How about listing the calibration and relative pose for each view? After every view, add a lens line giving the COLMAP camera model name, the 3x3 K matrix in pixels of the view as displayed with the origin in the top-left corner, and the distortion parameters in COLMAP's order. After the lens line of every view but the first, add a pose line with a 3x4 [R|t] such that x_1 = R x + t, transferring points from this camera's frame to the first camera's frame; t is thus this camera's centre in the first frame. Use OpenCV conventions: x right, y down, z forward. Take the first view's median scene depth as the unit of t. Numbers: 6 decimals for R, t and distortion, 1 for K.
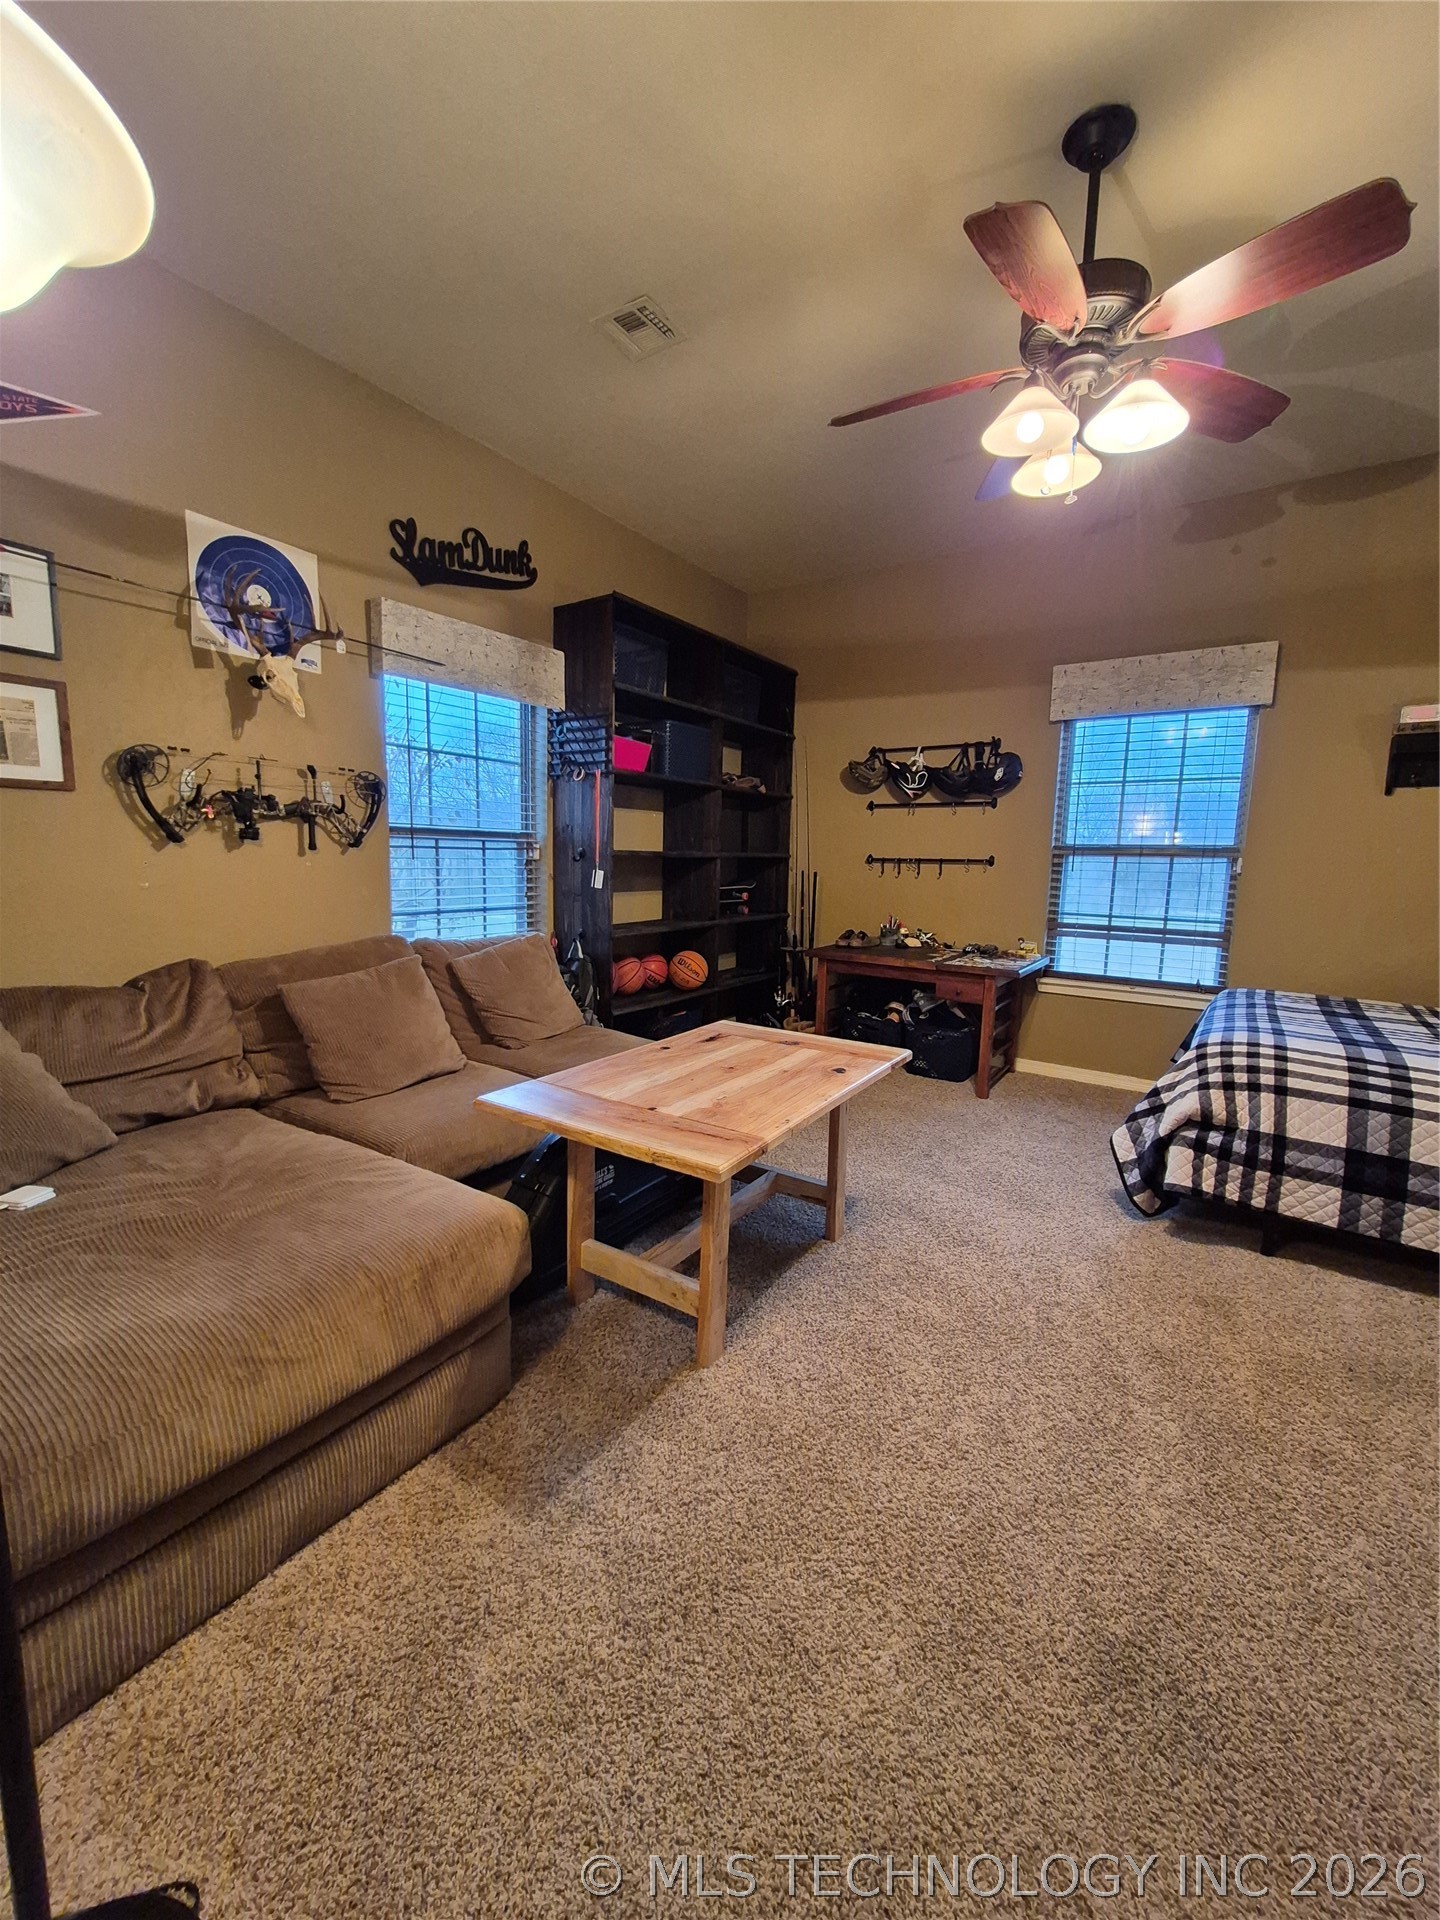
lens RADIAL K [[759.8, 0, 719.8], [0, 759.8, 953.5], [0, 0, 1]] dist [0.005993, -0.000541]
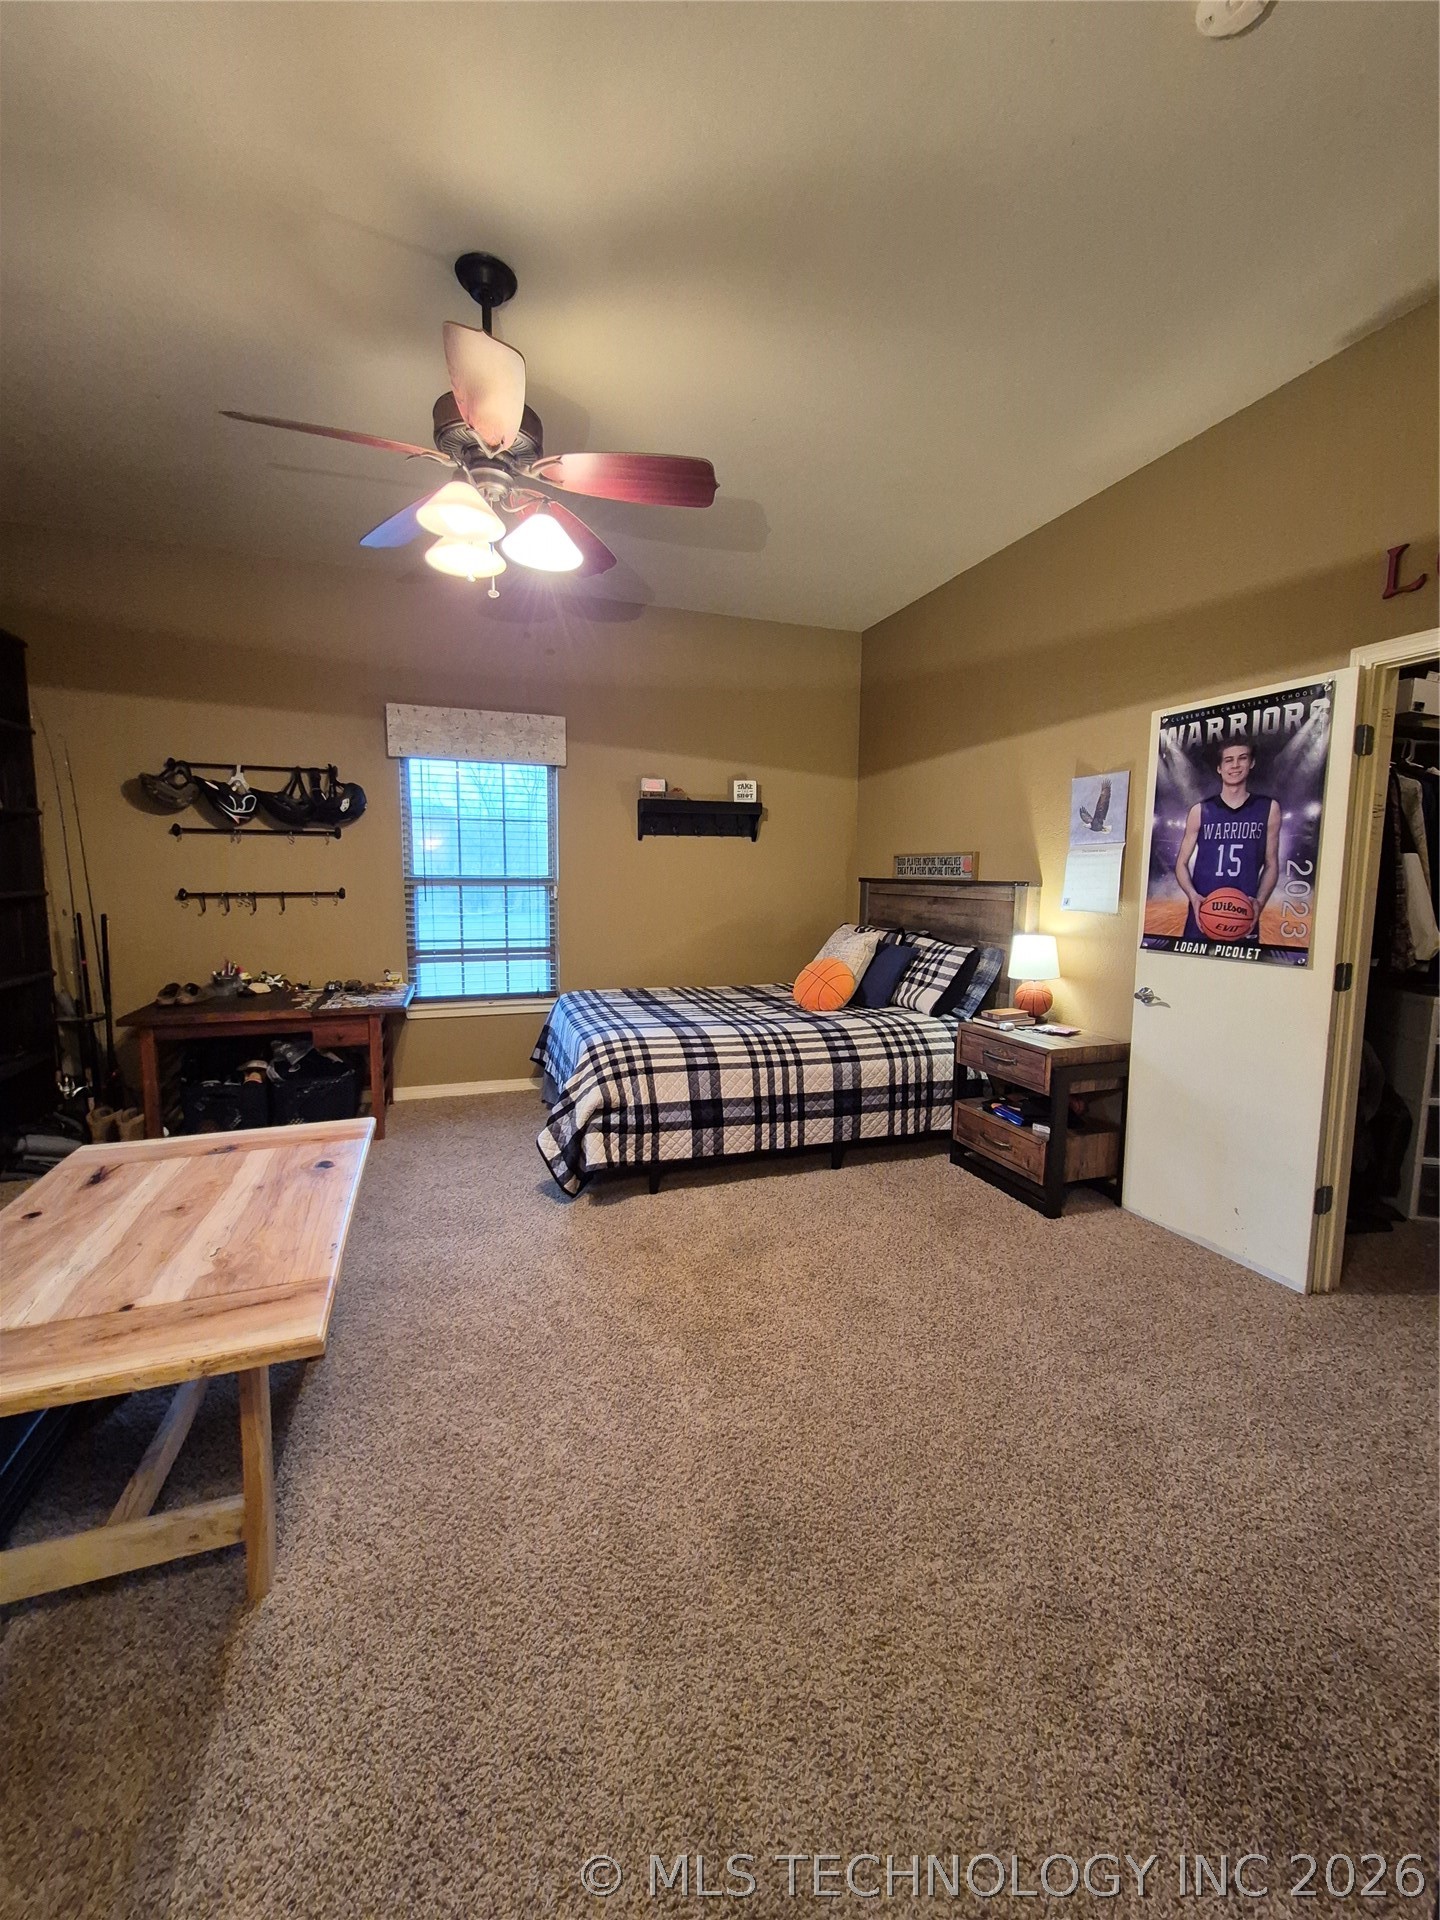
lens RADIAL K [[752.1, 0, 720.2], [0, 752.1, 950.4], [0, 0, 1]] dist [0.004534, -0.000939]
pose [[0.591923, -0.101181, 0.799618, -0.225171], [0.105096, 0.993308, 0.047892, -0.079602], [-0.799113, 0.055688, 0.598596, 0.089846]]
